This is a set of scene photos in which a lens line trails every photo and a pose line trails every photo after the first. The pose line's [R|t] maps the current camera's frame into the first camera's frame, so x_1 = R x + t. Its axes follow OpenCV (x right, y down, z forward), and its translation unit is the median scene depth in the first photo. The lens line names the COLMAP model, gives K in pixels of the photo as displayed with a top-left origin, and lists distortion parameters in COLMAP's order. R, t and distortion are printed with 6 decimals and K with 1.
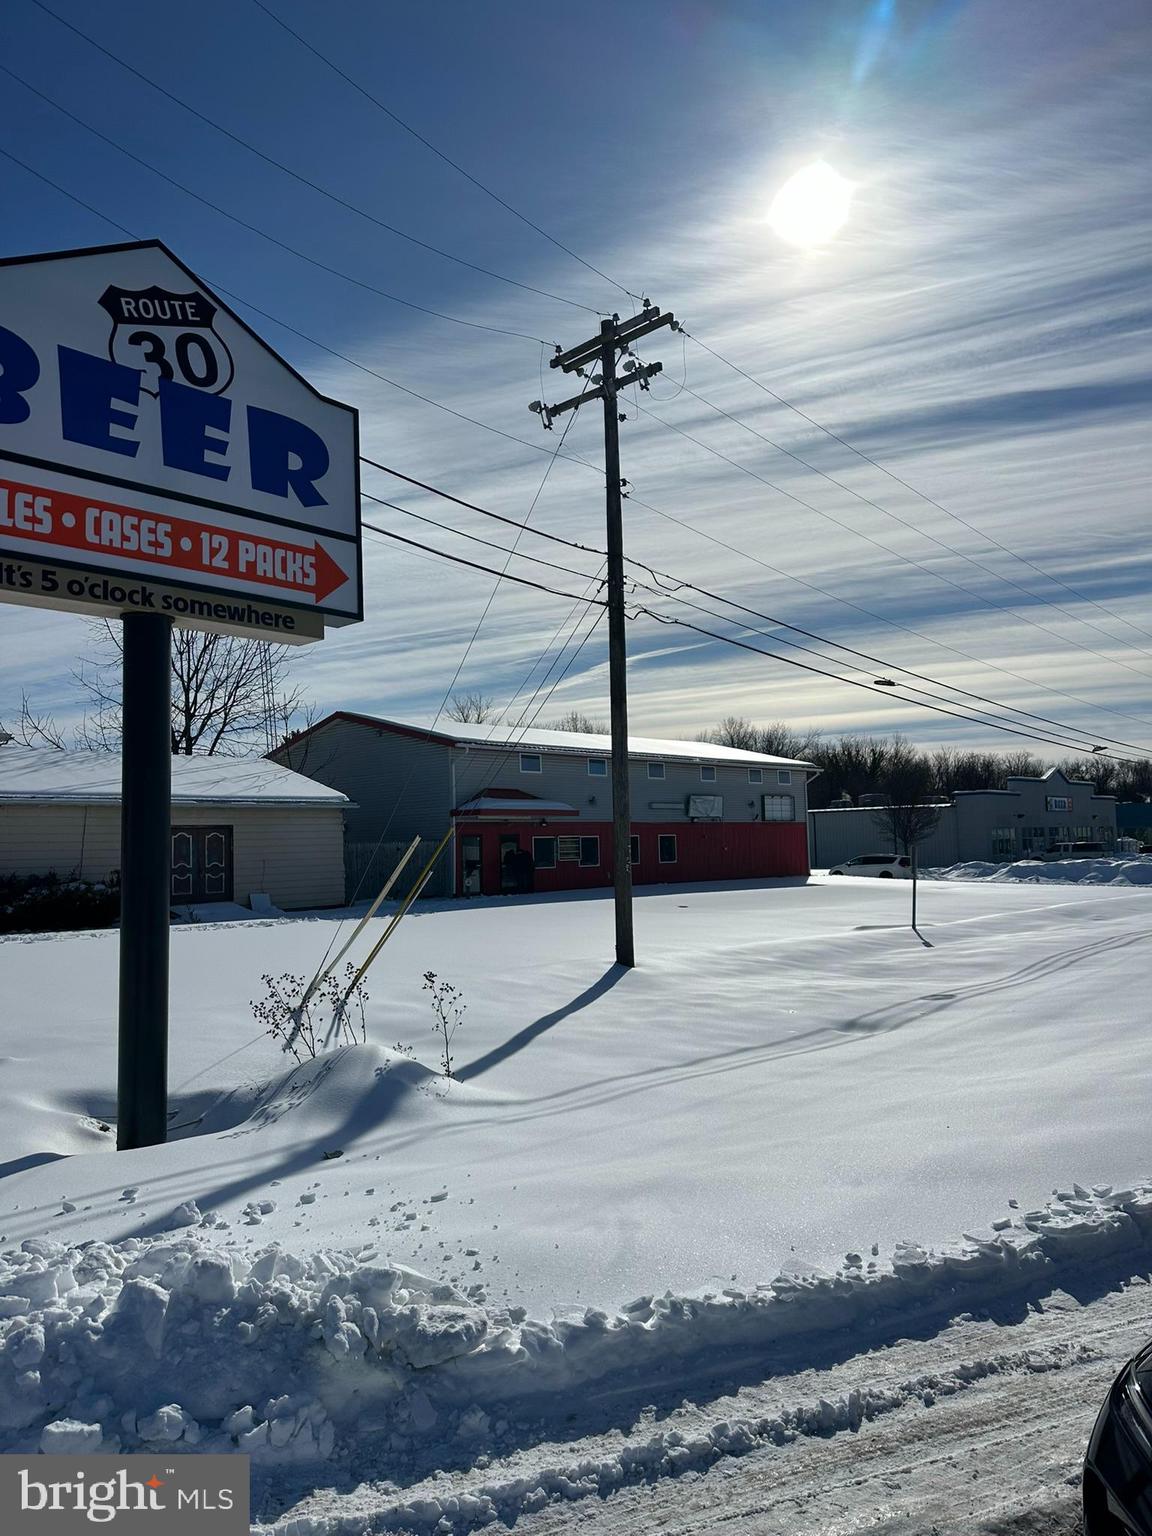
lens RADIAL K [[1066.4, 0, 581.2], [0, 1066.4, 779.1], [0, 0, 1]] dist [0.047249, -0.051183]
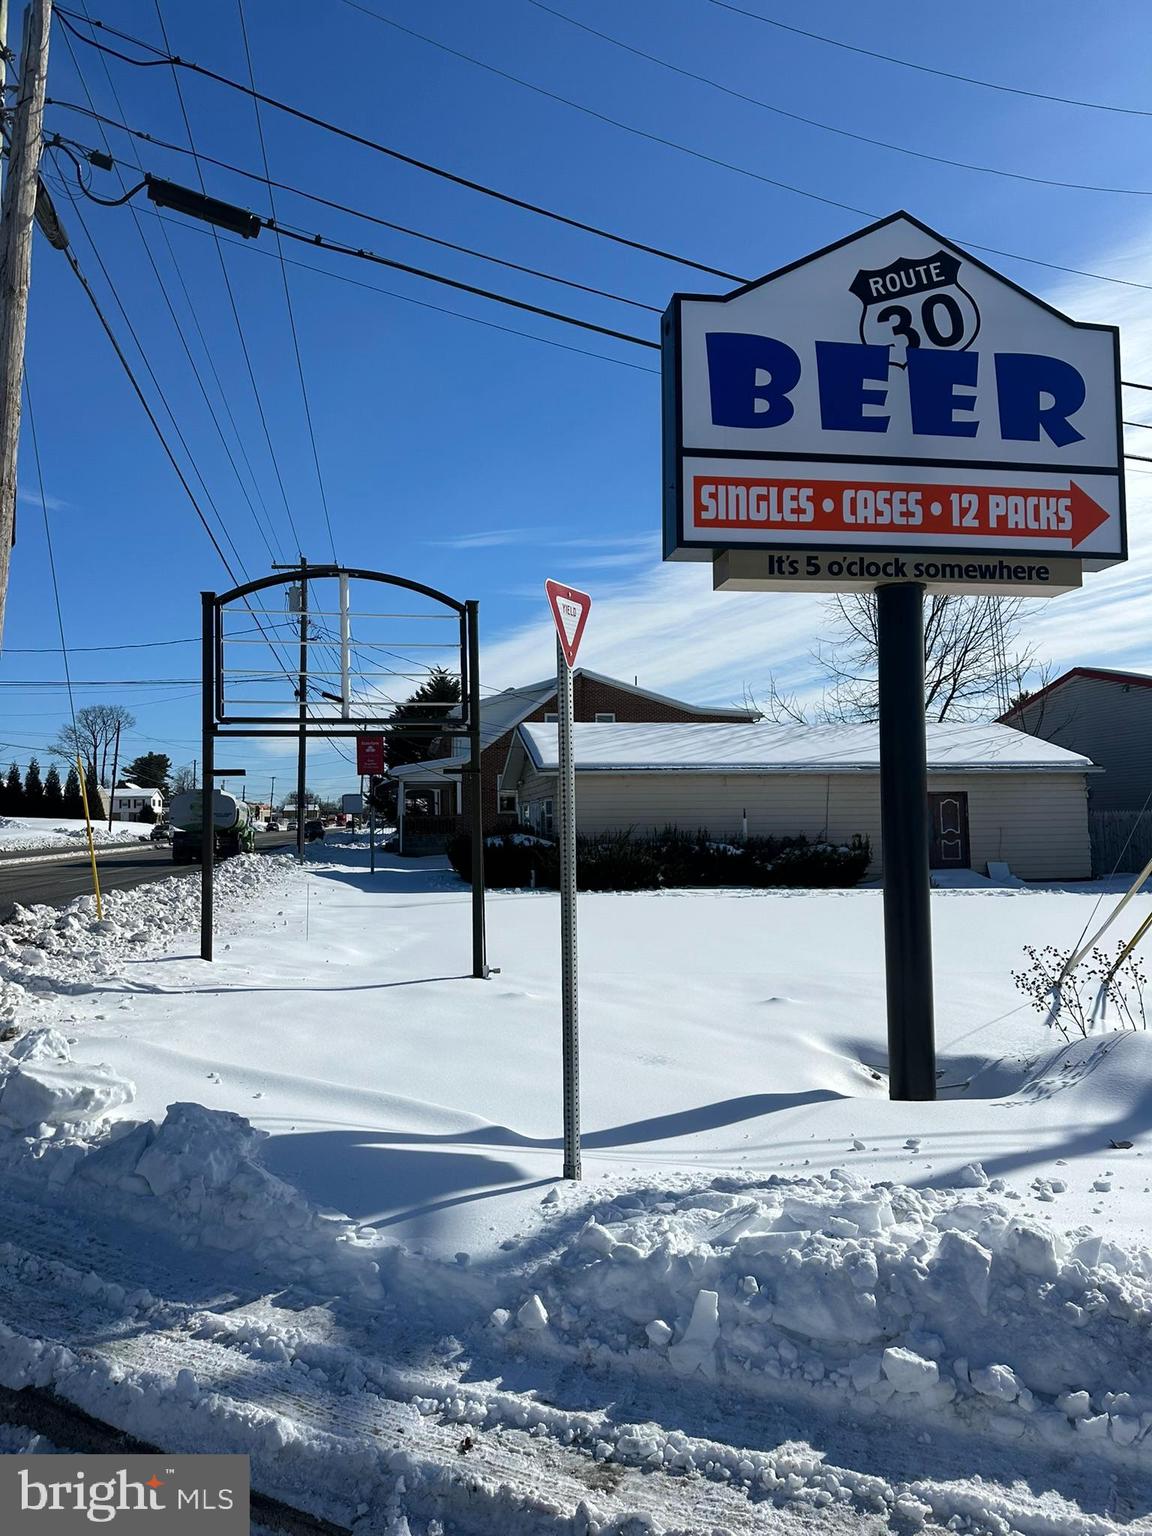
lens RADIAL K [[1066.4, 0, 581.2], [0, 1066.4, 779.1], [0, 0, 1]] dist [0.047249, -0.051183]
pose [[0.794901, -0.016487, -0.606515, -0.028907], [0.035000, 0.999212, 0.018710, 0.002309], [0.605728, -0.036101, 0.794852, -0.003583]]
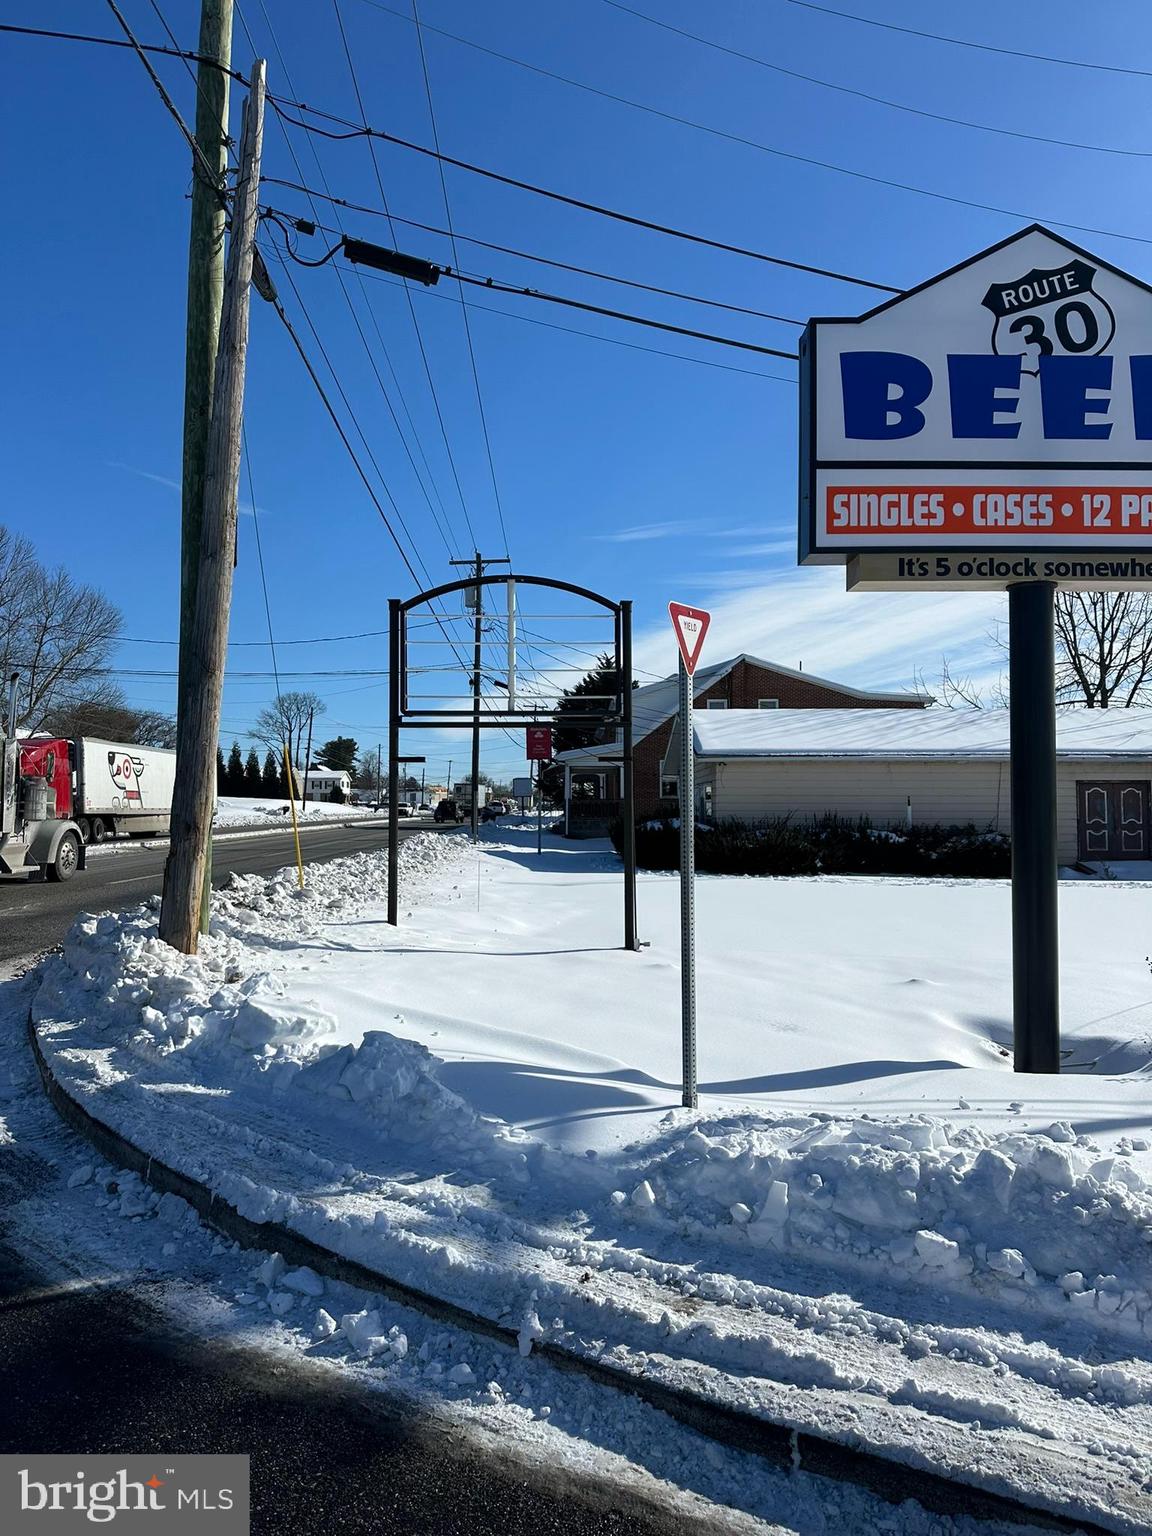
lens RADIAL K [[1067.9, 0, 586.6], [0, 1067.9, 782.4], [0, 0, 1]] dist [0.087840, -0.138698]
pose [[0.692446, 0.000706, -0.721469, 0.066295], [0.031721, 0.999003, 0.031423, -0.003329], [0.720772, -0.044644, 0.691733, -0.070798]]
